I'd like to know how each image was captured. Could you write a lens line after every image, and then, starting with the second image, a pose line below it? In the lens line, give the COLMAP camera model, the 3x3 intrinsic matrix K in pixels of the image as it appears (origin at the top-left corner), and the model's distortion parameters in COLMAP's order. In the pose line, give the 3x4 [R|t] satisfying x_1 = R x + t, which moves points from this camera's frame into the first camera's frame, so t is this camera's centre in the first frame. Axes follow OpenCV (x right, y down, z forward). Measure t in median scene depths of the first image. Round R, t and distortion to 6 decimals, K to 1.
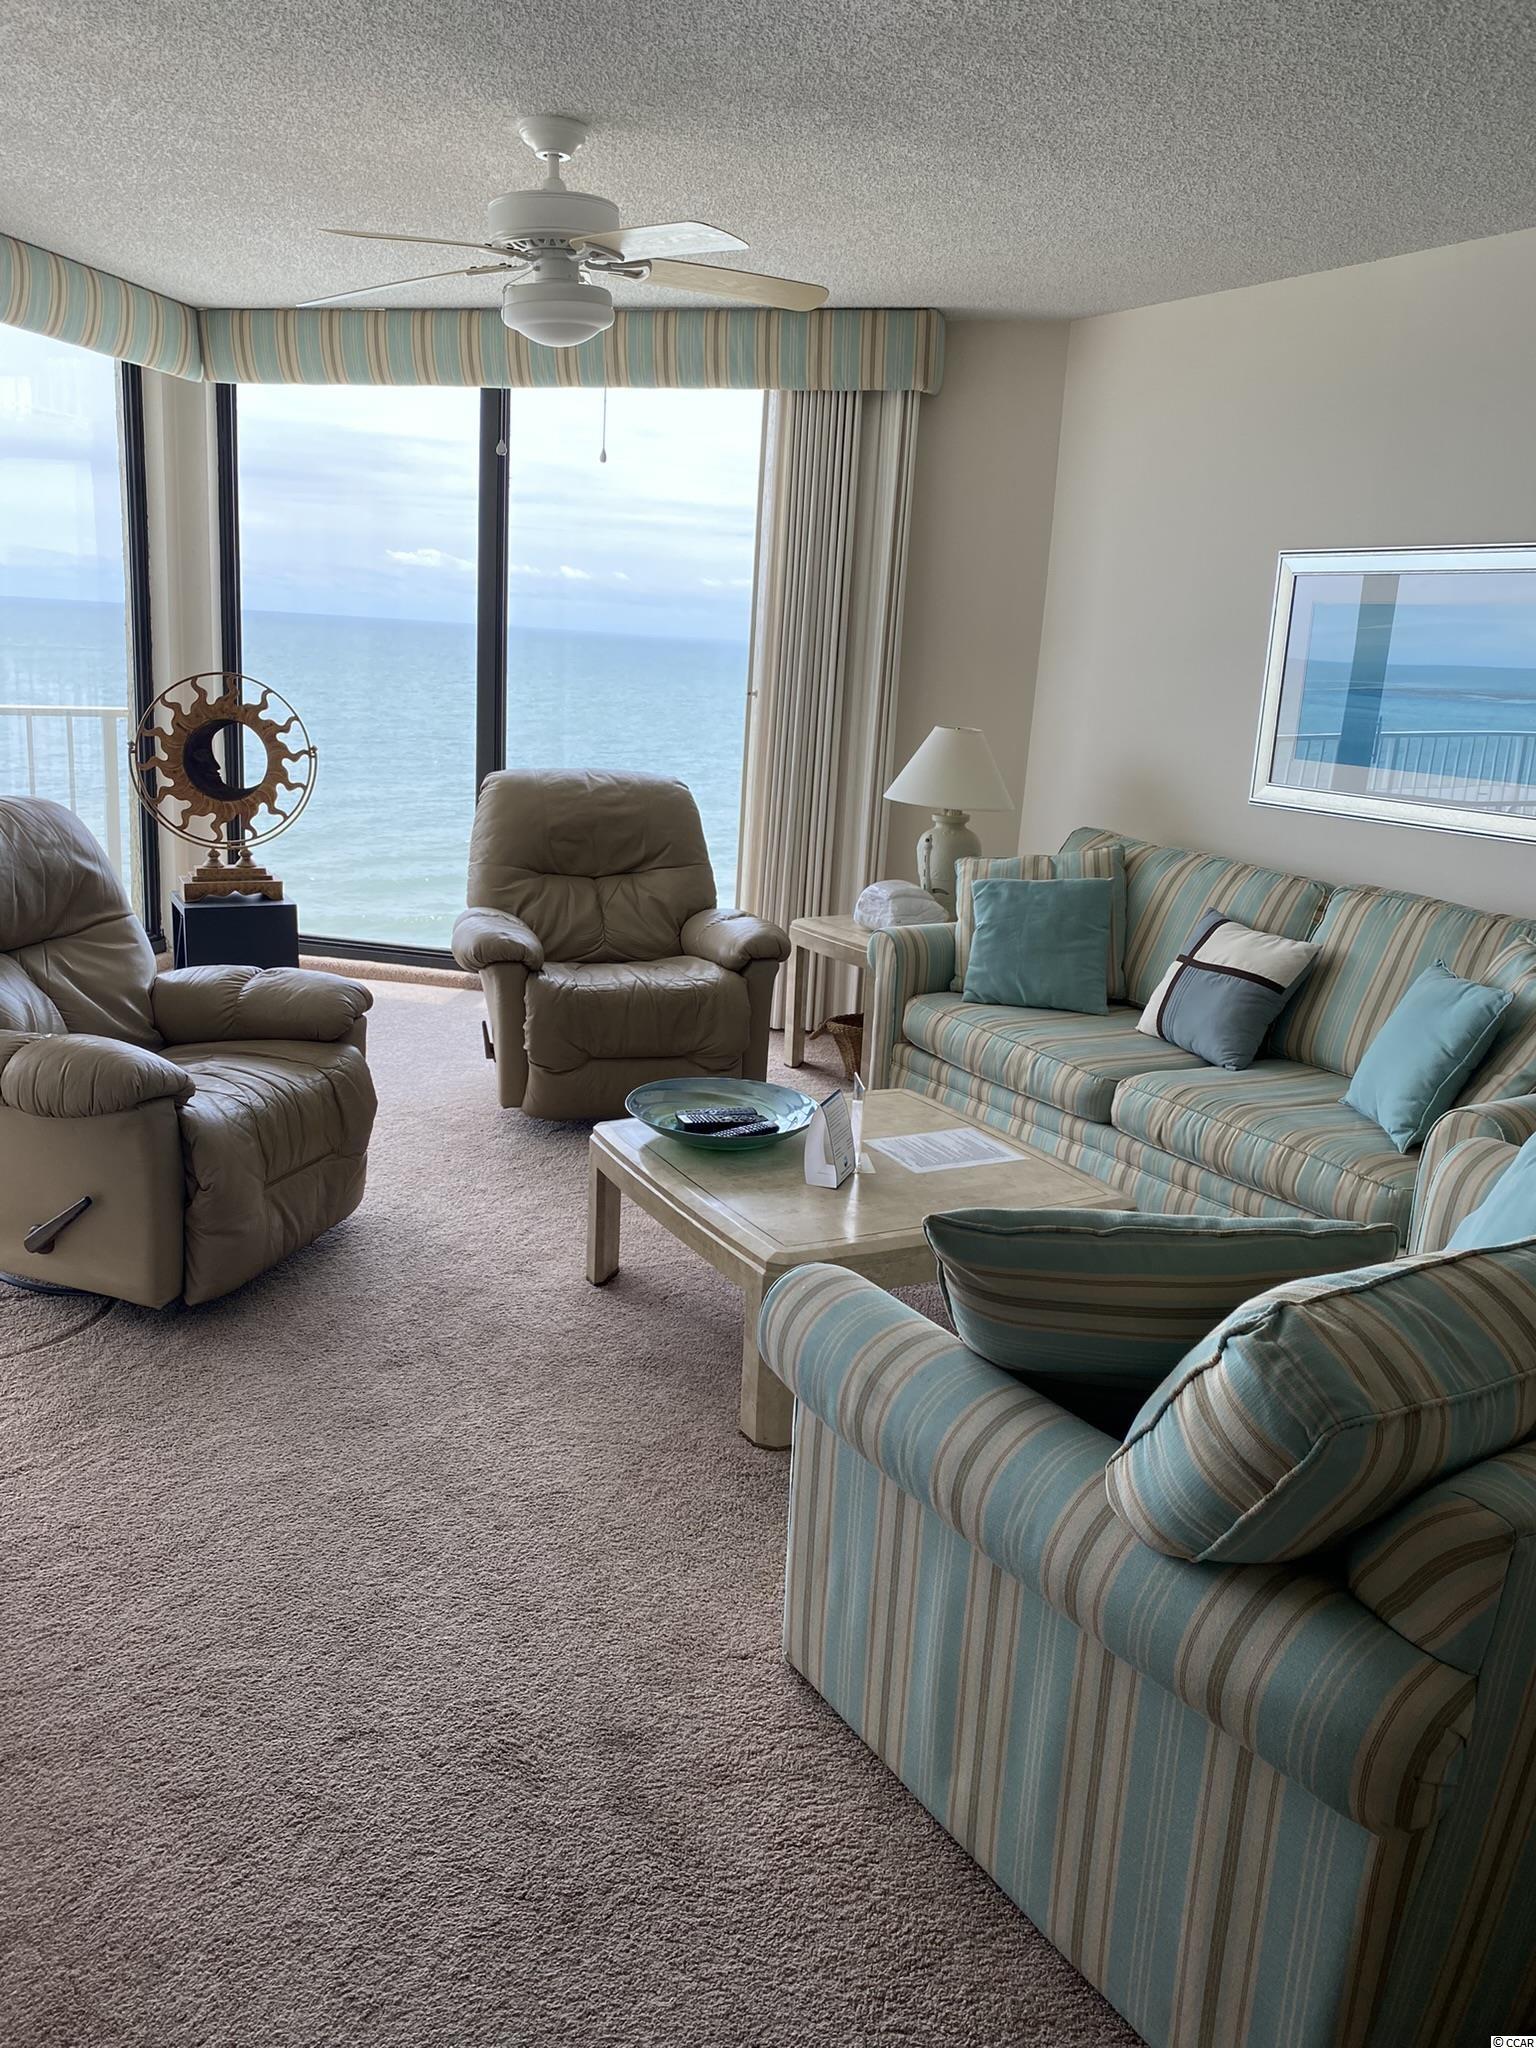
lens RADIAL K [[1599.1, 0, 760.9], [0, 1599.1, 1021.1], [0, 0, 1]] dist [-0.018558, 0.038806]
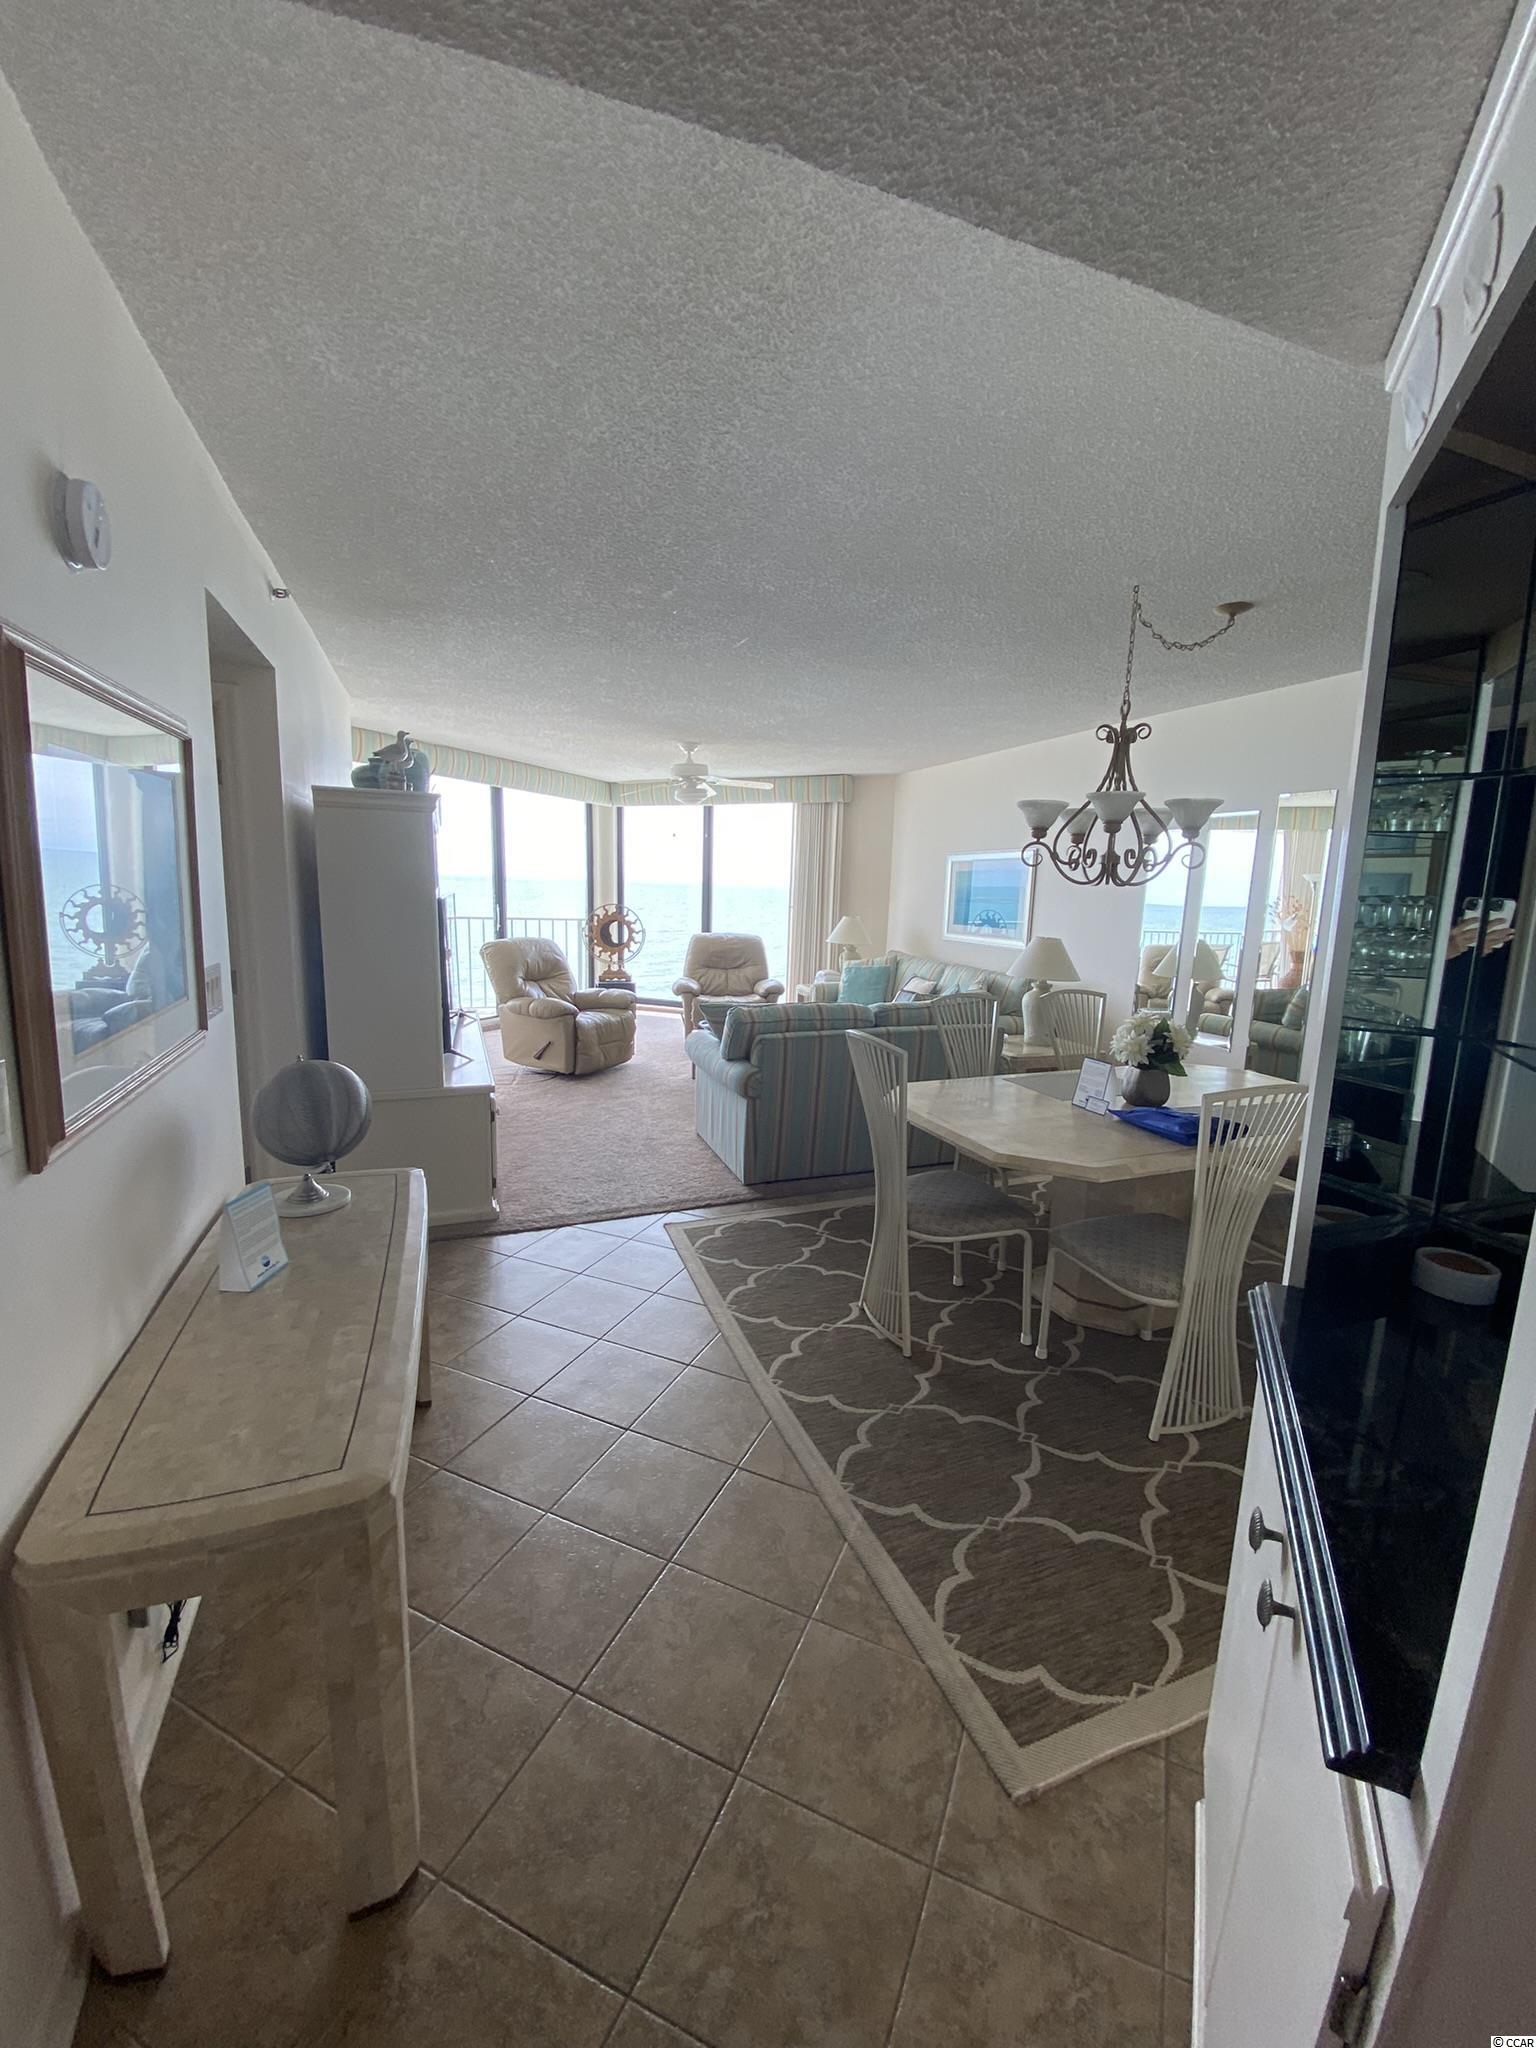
lens RADIAL K [[838.8, 0, 773.4], [0, 838.8, 1020.0], [0, 0, 1]] dist [0.026031, -0.023465]
pose [[0.980973, 0.001133, -0.194143, 0.282631], [-0.016342, 0.996916, -0.076757, 0.121177], [0.193458, 0.078470, 0.977966, -0.494352]]
